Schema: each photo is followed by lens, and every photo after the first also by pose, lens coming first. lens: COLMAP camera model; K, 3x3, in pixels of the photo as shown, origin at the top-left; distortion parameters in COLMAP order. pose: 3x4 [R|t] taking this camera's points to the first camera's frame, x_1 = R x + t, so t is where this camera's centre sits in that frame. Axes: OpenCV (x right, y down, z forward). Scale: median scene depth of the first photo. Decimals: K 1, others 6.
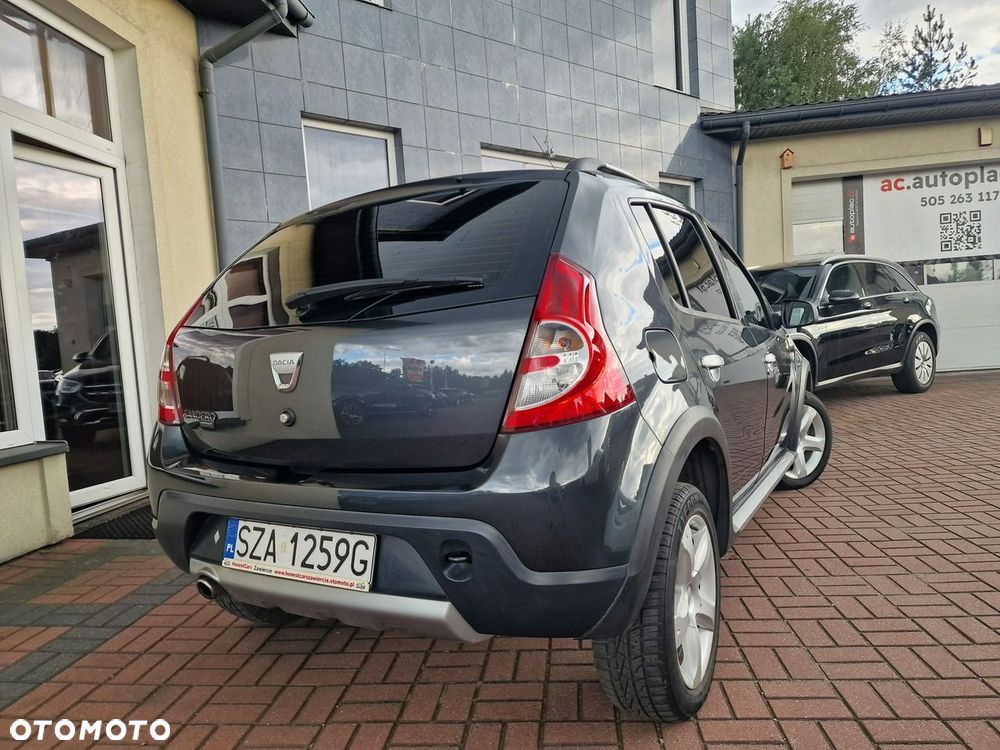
lens RADIAL K [[669.4, 0, 512.0], [0, 669.4, 380.1], [0, 0, 1]] dist [0.067982, -0.058472]
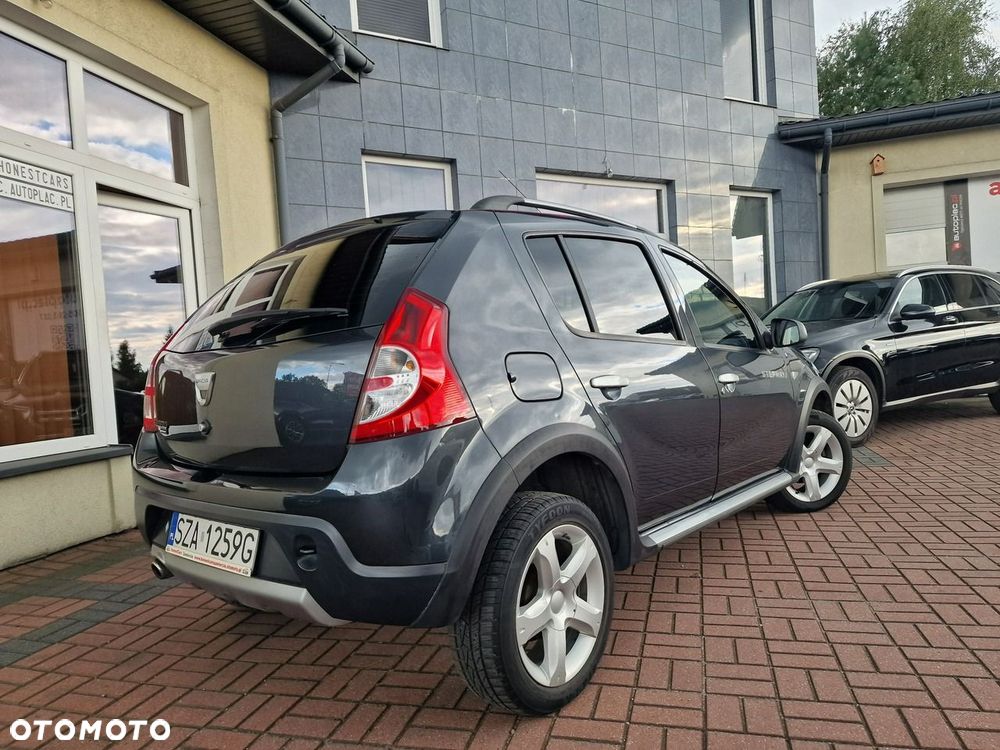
lens RADIAL K [[669.4, 0, 509.9], [0, 669.4, 378.8], [0, 0, 1]] dist [0.067982, -0.058472]
pose [[0.984394, 0.006026, -0.175876, 0.127850], [-0.010293, 0.999674, -0.023358, -0.002301], [0.175678, 0.024804, 0.984135, -0.025660]]
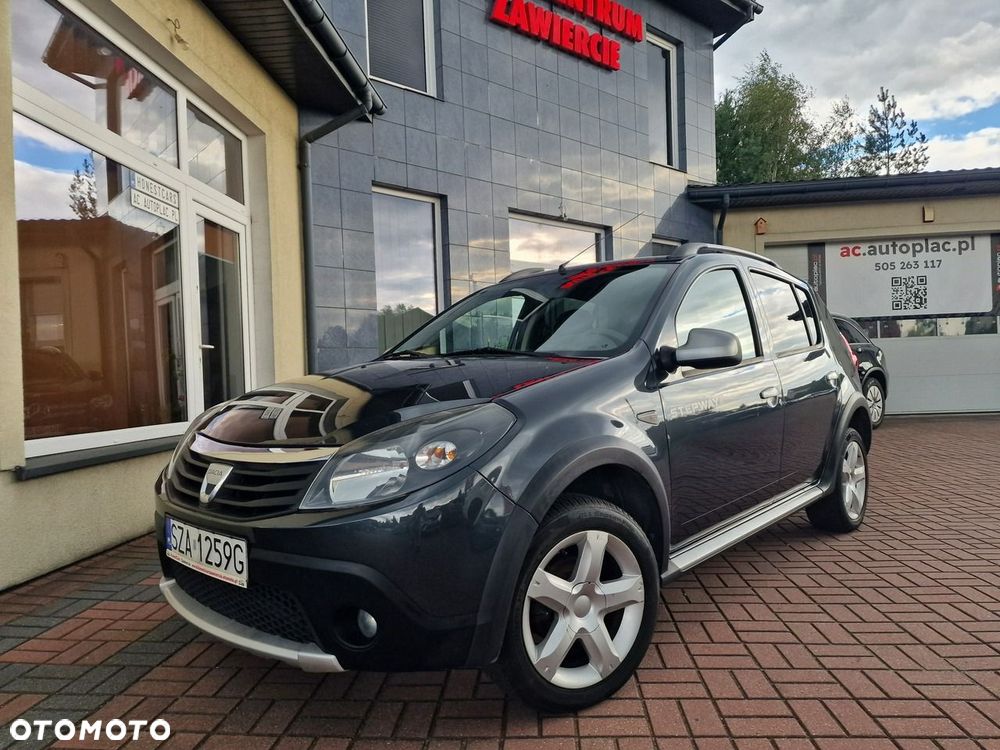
lens RADIAL K [[669.4, 0, 508.5], [0, 669.4, 379.0], [0, 0, 1]] dist [0.067982, -0.058472]
pose [[0.999019, 0.032787, 0.029758, -0.093338], [-0.030935, 0.997678, -0.060672, 0.033382], [-0.031678, 0.059692, 0.997714, -0.227907]]
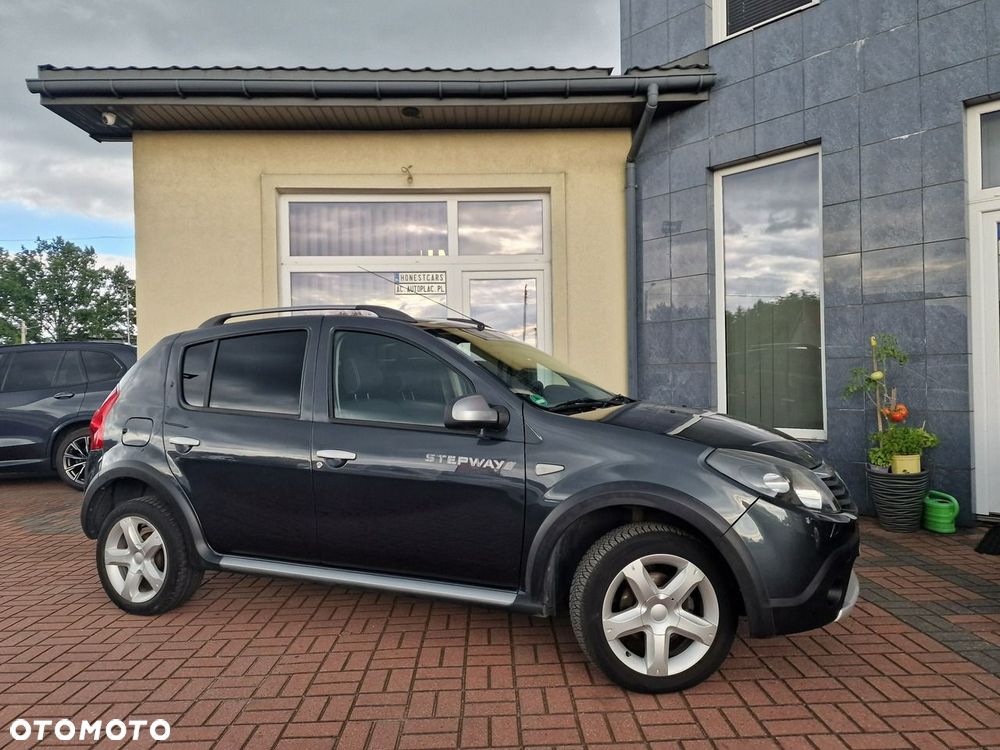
lens RADIAL K [[669.4, 0, 497.5], [0, 669.4, 373.4], [0, 0, 1]] dist [0.067982, -0.058472]
pose [[0.103231, 0.049451, -0.993427, 0.774786], [-0.044746, 0.997983, 0.045028, -0.115061], [0.993650, 0.039804, 0.105235, 0.613445]]
